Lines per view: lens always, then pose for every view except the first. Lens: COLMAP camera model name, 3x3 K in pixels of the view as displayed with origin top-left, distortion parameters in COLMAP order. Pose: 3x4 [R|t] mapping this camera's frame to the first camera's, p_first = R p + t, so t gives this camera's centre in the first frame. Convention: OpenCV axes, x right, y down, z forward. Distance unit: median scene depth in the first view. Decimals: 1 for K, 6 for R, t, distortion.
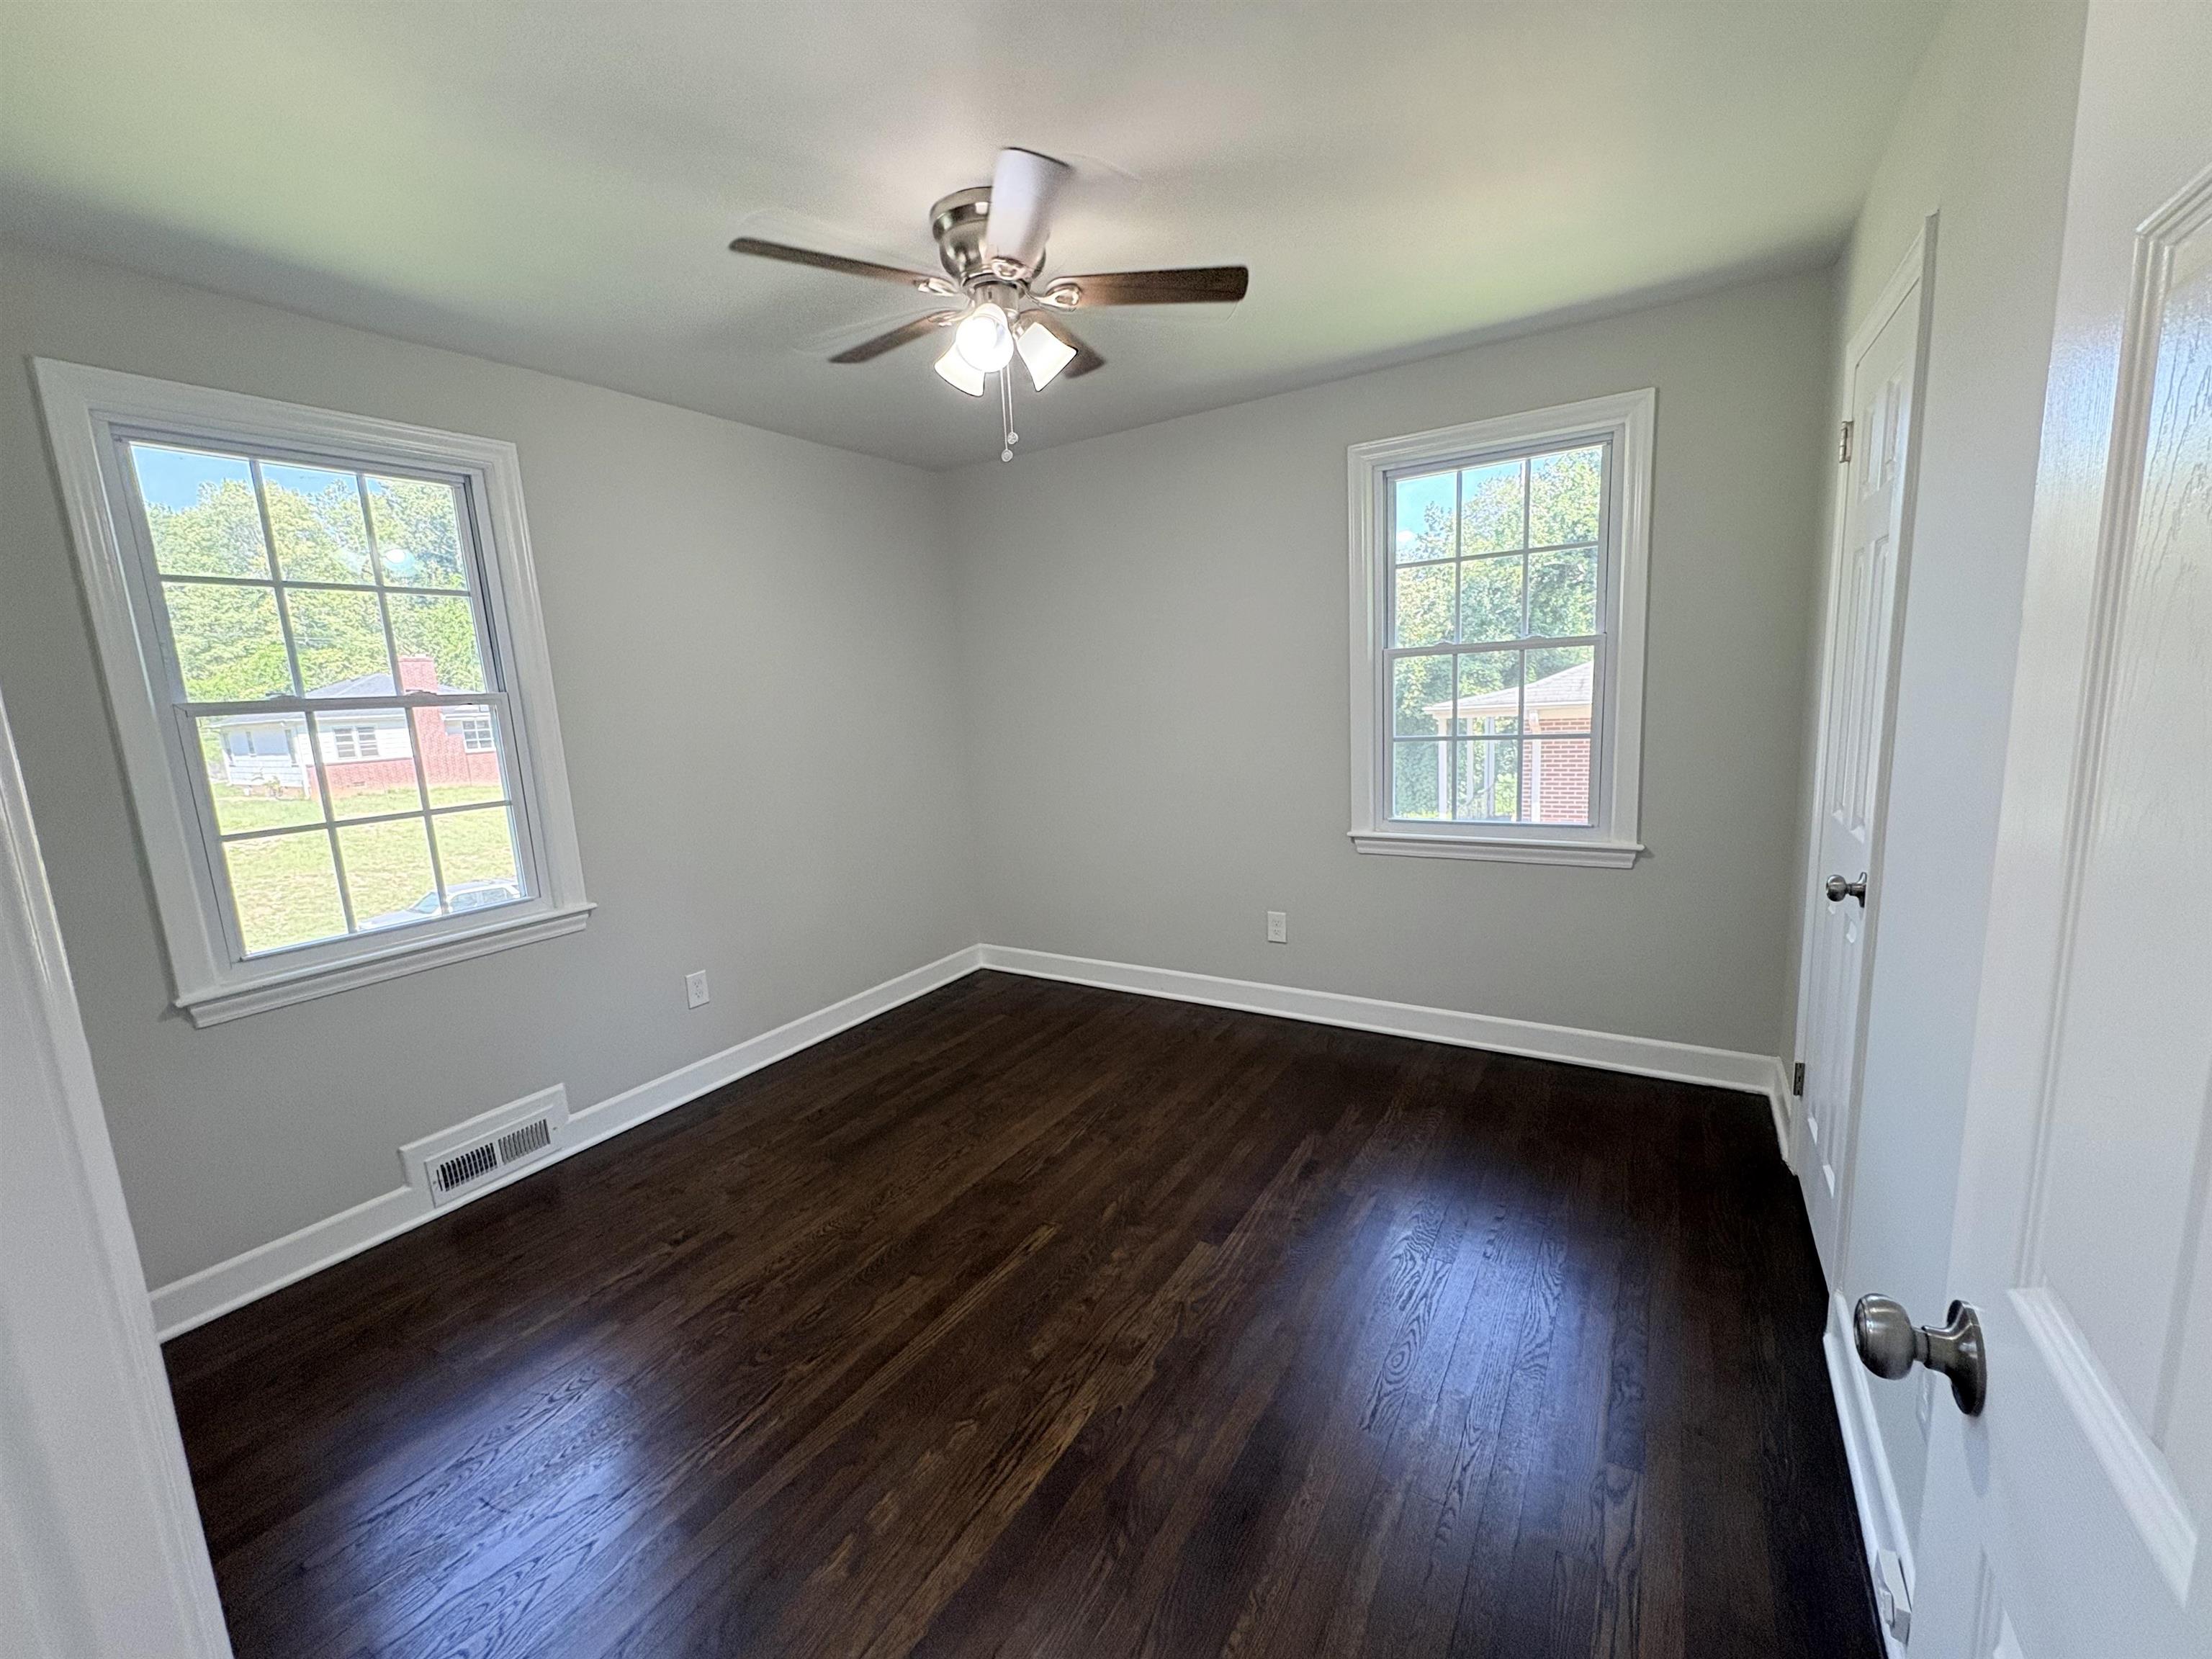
lens RADIAL K [[903.8, 0, 1106.0], [0, 903.8, 829.5], [0, 0, 1]] dist [-0.002782, 0.009899]
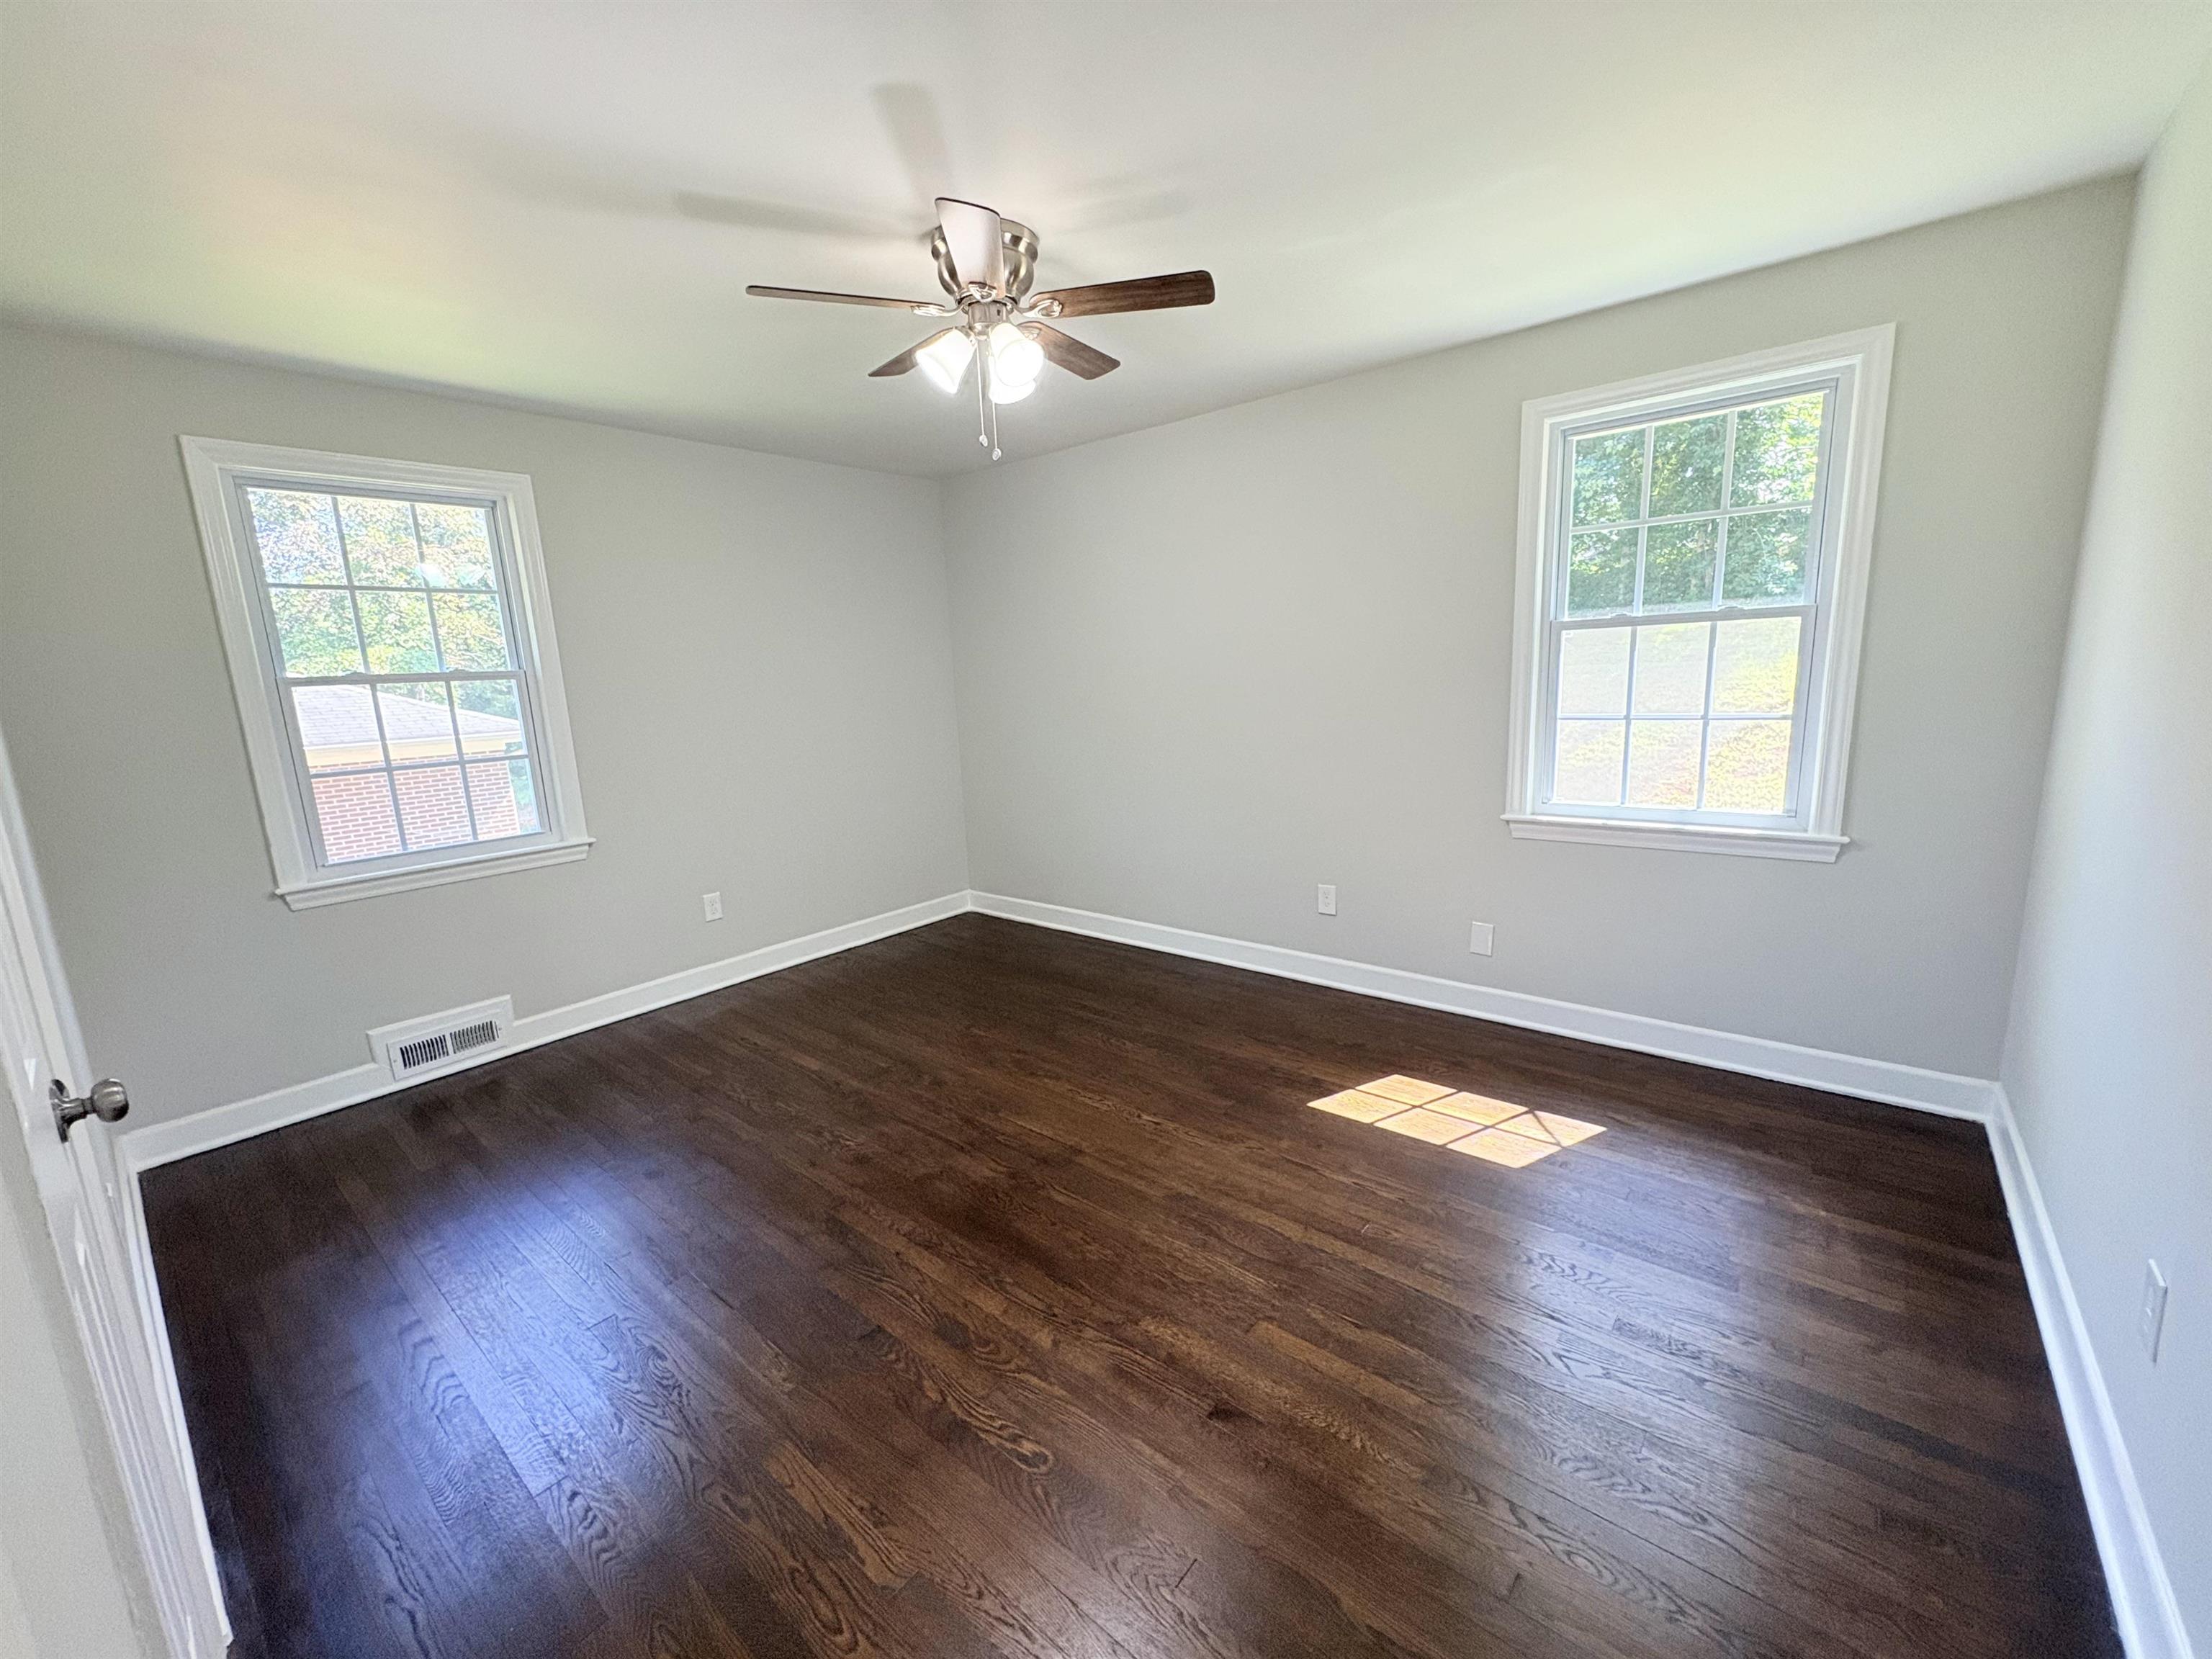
lens RADIAL K [[885.8, 0, 1106.0], [0, 885.8, 829.5], [0, 0, 1]] dist [0.027630, -0.000106]
pose [[0.986887, 0.027371, -0.159077, 0.215375], [-0.023117, 0.999325, 0.028535, 0.011506], [0.159751, -0.024483, 0.986854, -0.081471]]
